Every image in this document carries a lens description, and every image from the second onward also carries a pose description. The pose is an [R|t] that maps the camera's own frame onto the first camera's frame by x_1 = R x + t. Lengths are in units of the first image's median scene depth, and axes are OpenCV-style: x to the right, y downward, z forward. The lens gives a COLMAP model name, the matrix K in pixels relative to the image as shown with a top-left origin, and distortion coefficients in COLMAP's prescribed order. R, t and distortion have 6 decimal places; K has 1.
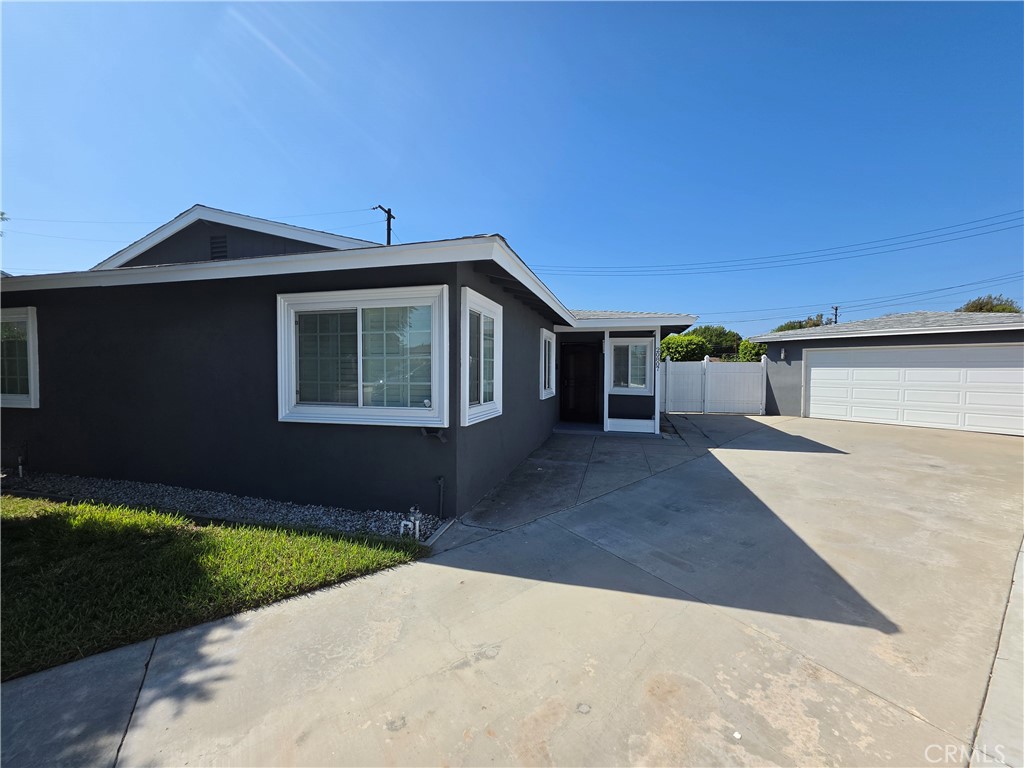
lens RADIAL K [[408.9, 0, 511.5], [0, 408.9, 387.8], [0, 0, 1]] dist [-0.001245, 0.000266]
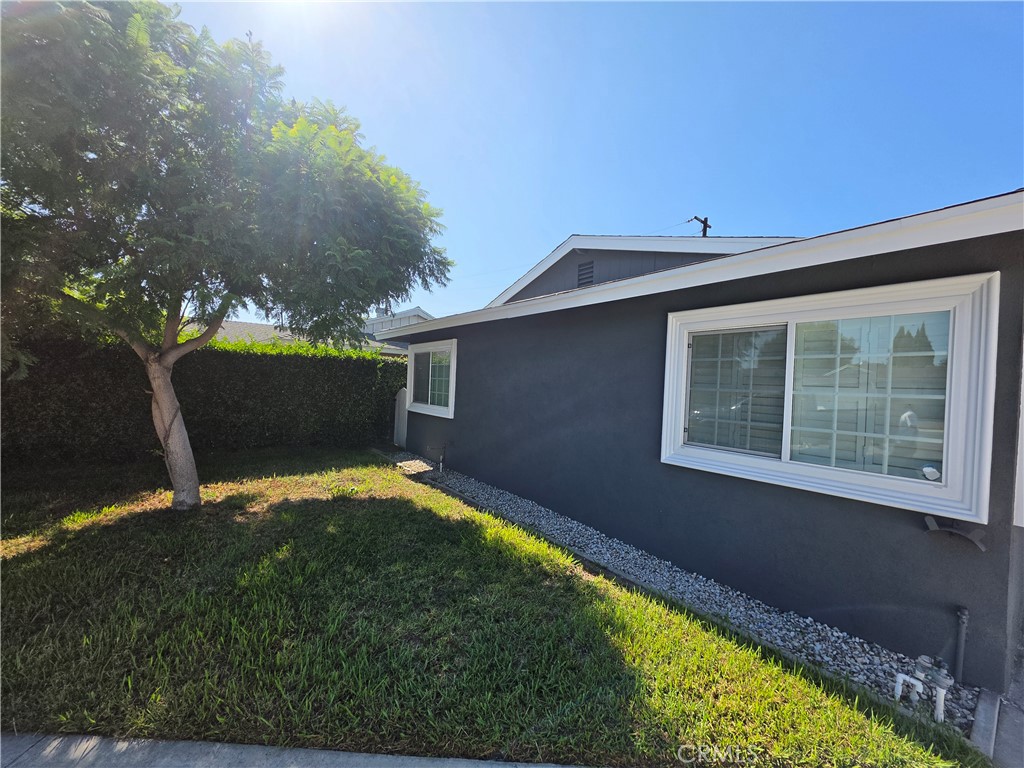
lens RADIAL K [[410.3, 0, 511.4], [0, 410.3, 386.7], [0, 0, 1]] dist [-0.000443, 0.000046]
pose [[0.787718, 0.033046, -0.615149, -0.221873], [-0.063374, 0.997609, -0.027561, -0.023115], [0.612768, 0.060695, 0.787929, 0.098229]]
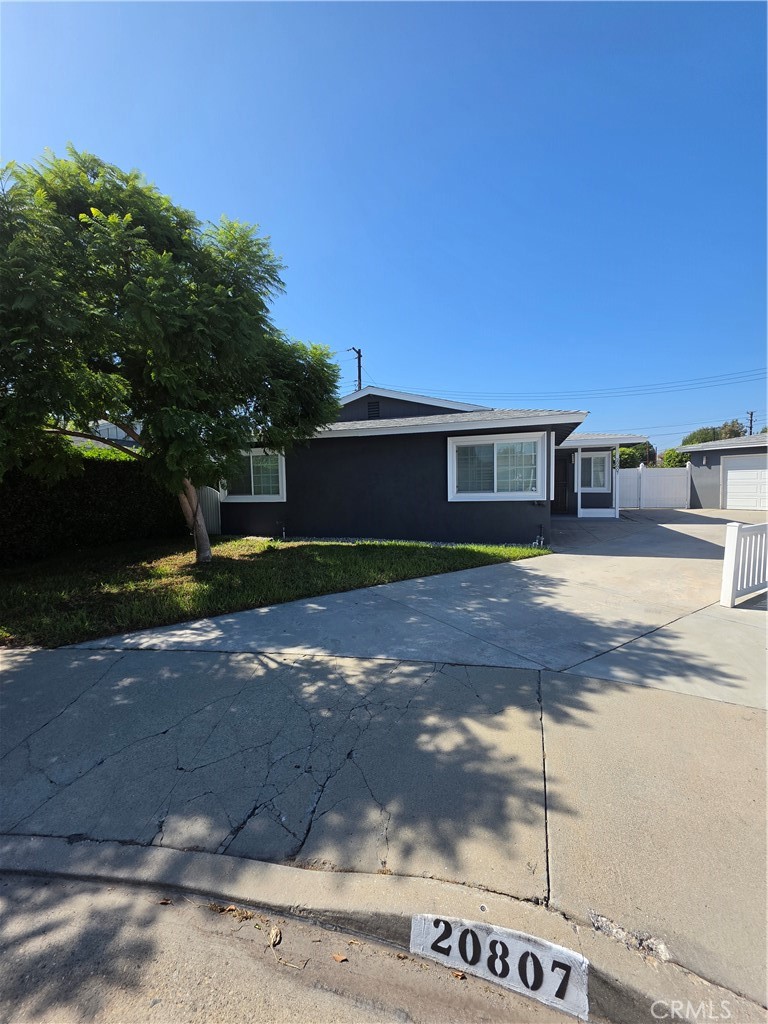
lens RADIAL K [[408.9, 0, 381.5], [0, 408.9, 511.5], [0, 0, 1]] dist [-0.001245, 0.000266]
pose [[0.997657, -0.020065, -0.065399, -0.571739], [0.021477, 0.999550, 0.020963, 0.061261], [0.064949, -0.022318, 0.997639, -0.748779]]
